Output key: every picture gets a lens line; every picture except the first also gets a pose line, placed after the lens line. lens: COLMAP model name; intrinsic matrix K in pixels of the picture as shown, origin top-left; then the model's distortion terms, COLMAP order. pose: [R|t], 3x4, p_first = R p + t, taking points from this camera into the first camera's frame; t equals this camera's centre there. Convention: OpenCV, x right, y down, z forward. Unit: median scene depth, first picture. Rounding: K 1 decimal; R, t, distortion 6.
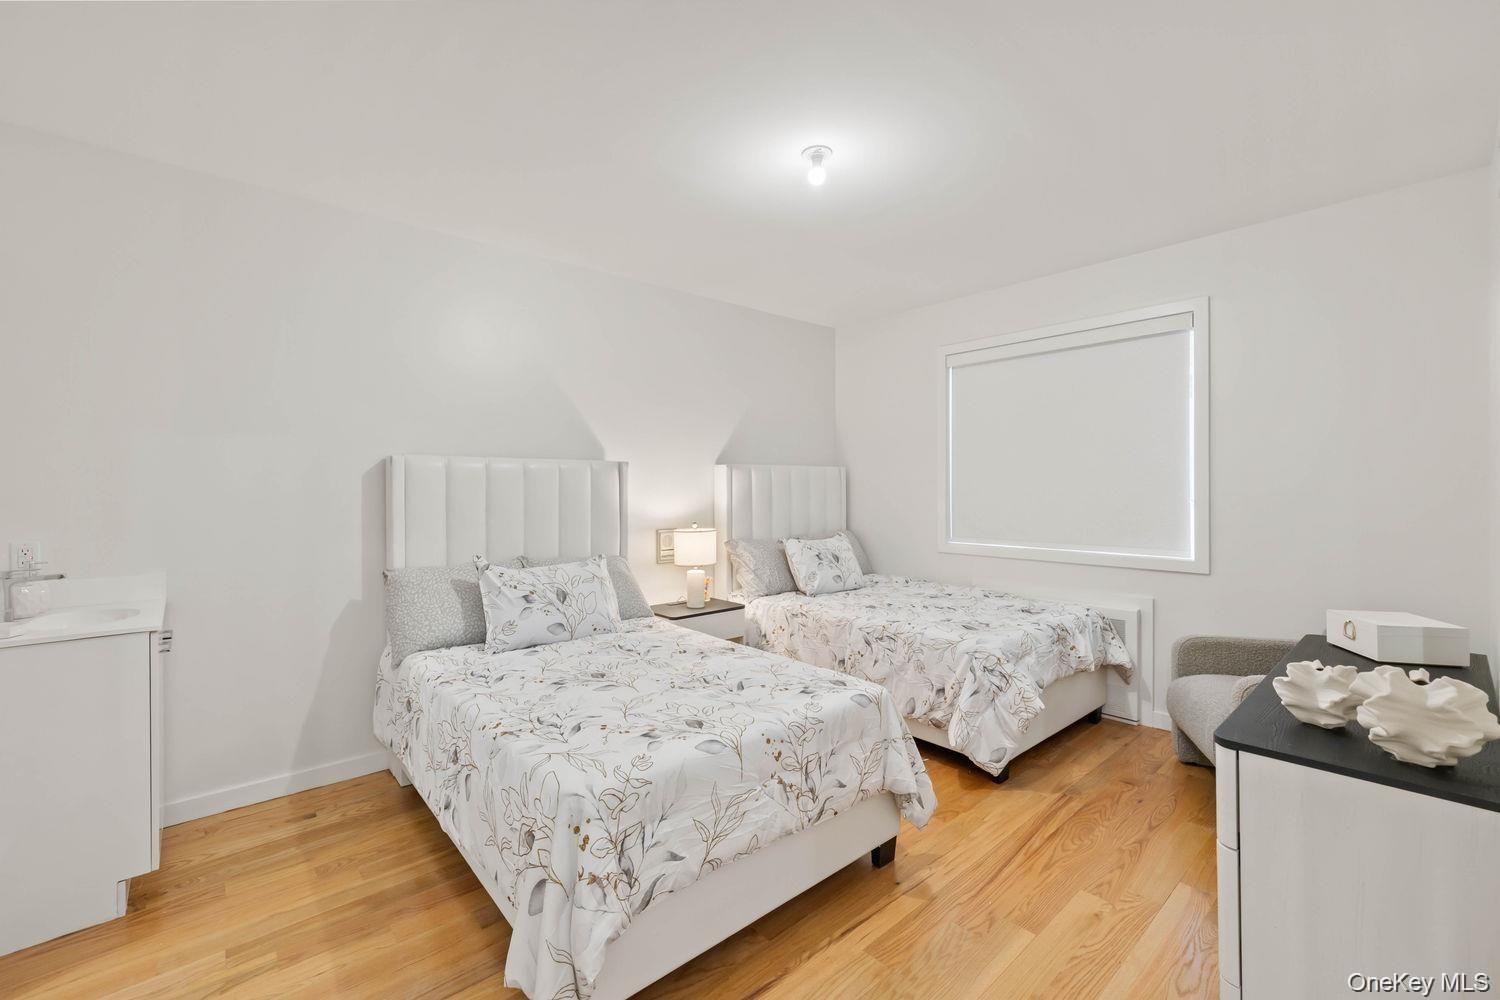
lens RADIAL K [[640.0, 0, 751.3], [0, 640.0, 496.8], [0, 0, 1]] dist [0.001117, -0.001010]
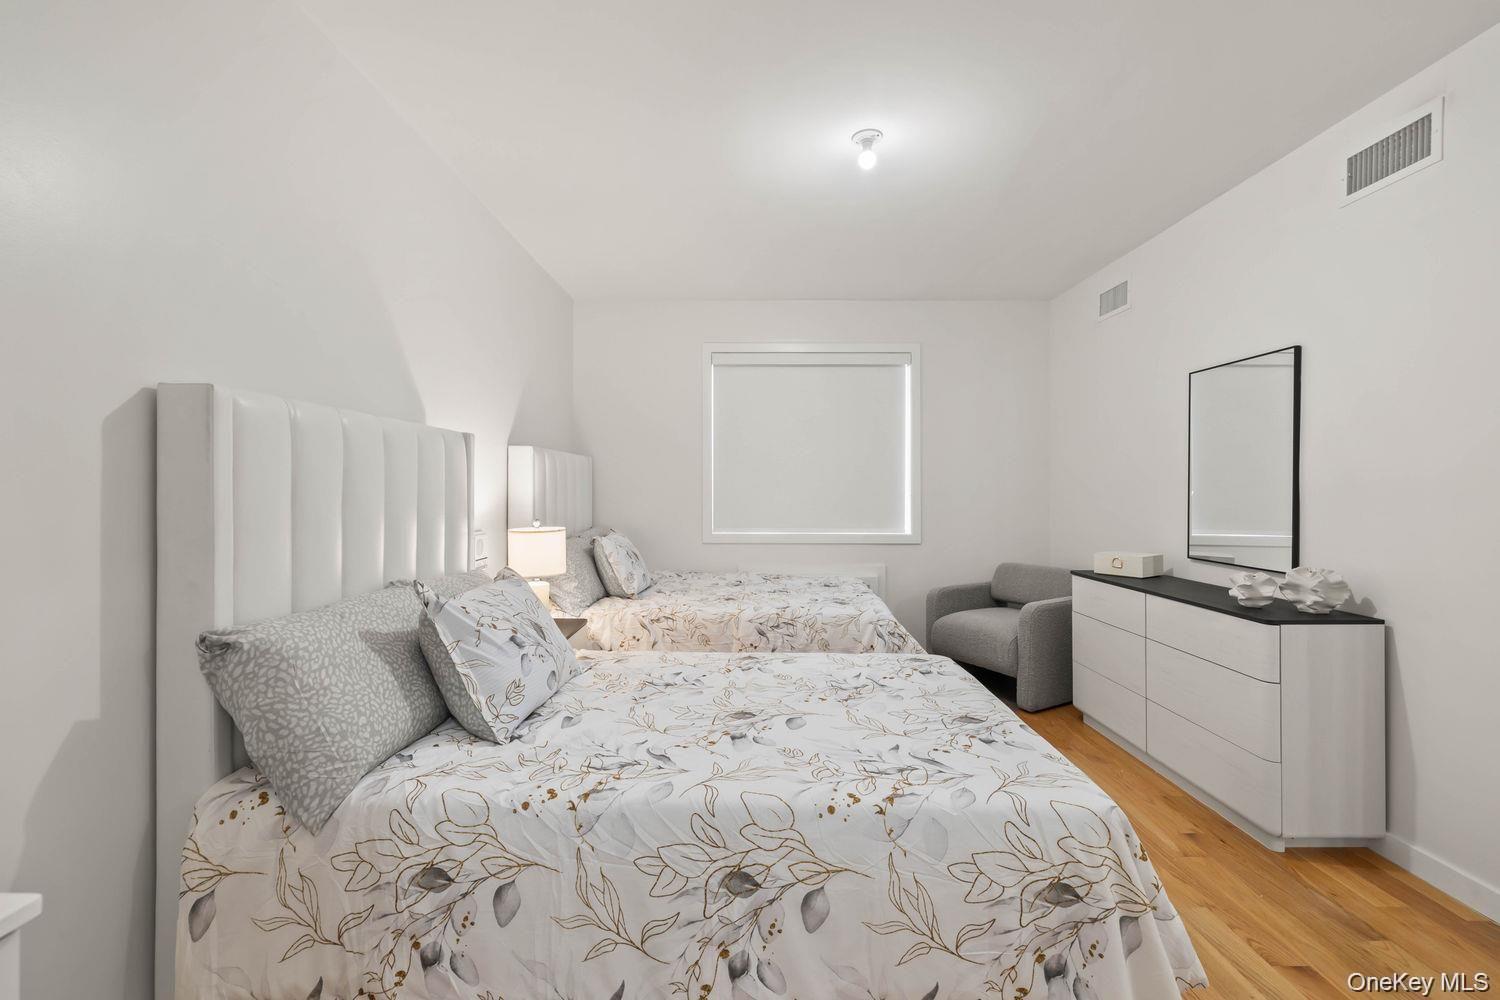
lens RADIAL K [[640.0, 0, 745.9], [0, 640.0, 497.3], [0, 0, 1]] dist [0.001117, -0.001010]
pose [[0.661367, -0.002976, 0.750056, -0.607293], [0.004968, 0.999988, -0.000413, 0.019729], [-0.750046, 0.004000, 0.661374, 0.385302]]
